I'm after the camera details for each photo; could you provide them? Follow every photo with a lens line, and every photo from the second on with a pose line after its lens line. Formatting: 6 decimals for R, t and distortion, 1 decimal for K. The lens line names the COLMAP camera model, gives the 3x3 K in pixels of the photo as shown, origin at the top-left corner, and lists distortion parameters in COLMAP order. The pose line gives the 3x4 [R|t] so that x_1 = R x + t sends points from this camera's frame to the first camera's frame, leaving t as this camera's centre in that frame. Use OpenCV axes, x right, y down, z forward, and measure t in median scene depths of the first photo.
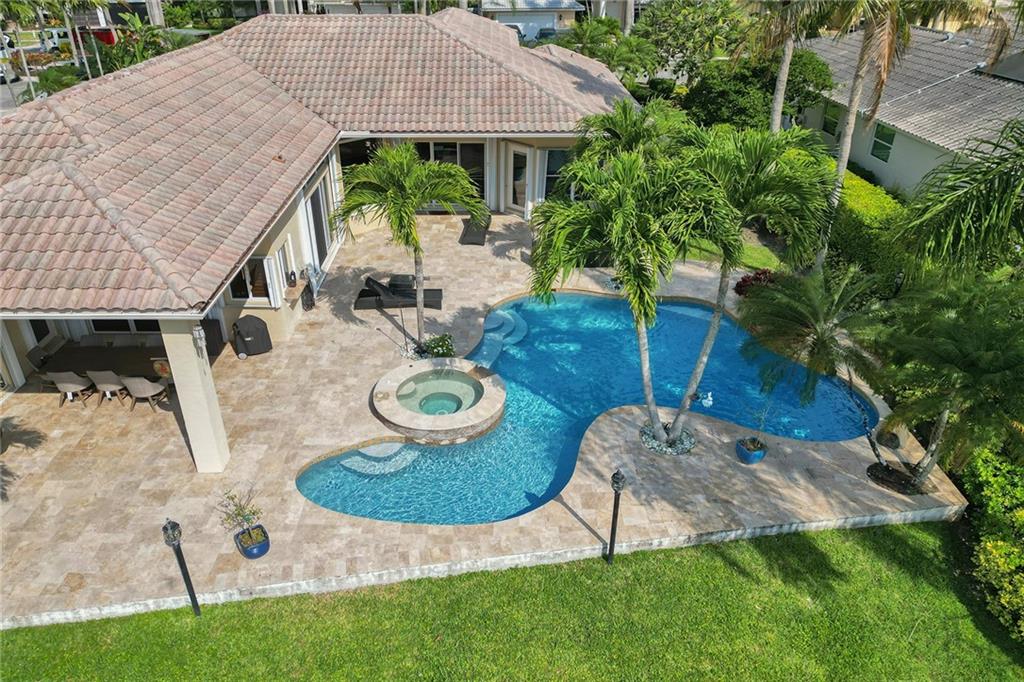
lens RADIAL K [[710.0, 0, 509.6], [0, 710.0, 315.6], [0, 0, 1]] dist [0.080127, -0.066442]
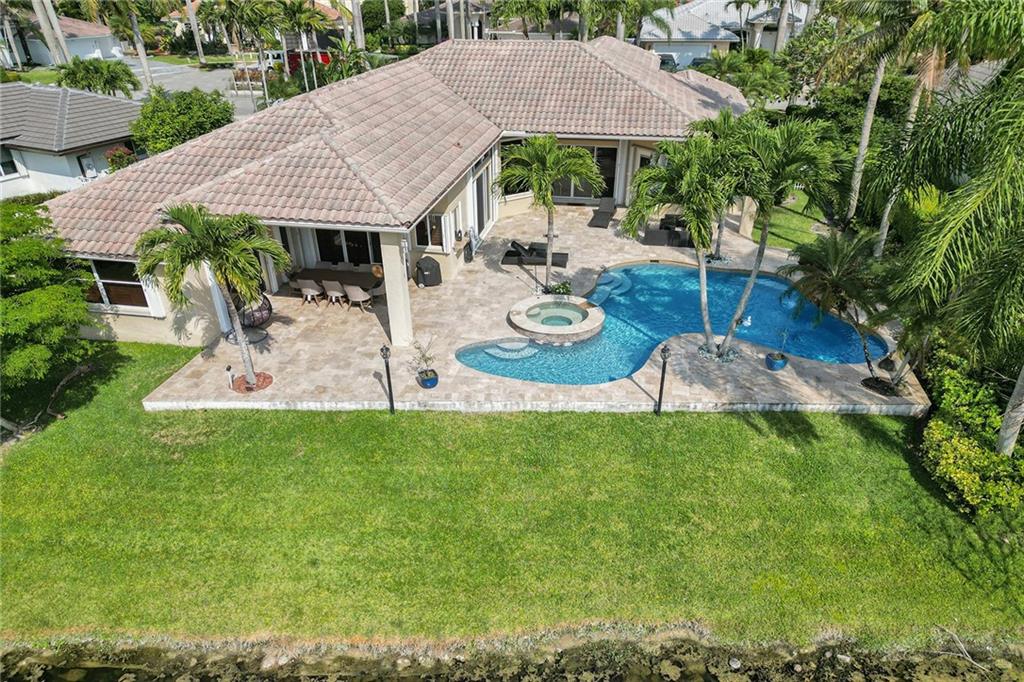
lens RADIAL K [[681.3, 0, 532.7], [0, 681.3, 343.6], [0, 0, 1]] dist [0.090543, -0.091543]
pose [[0.982949, 0.089964, -0.160370, 0.074183], [-0.088082, 0.995935, 0.018821, 0.146536], [0.161412, -0.004374, 0.986877, -0.321964]]
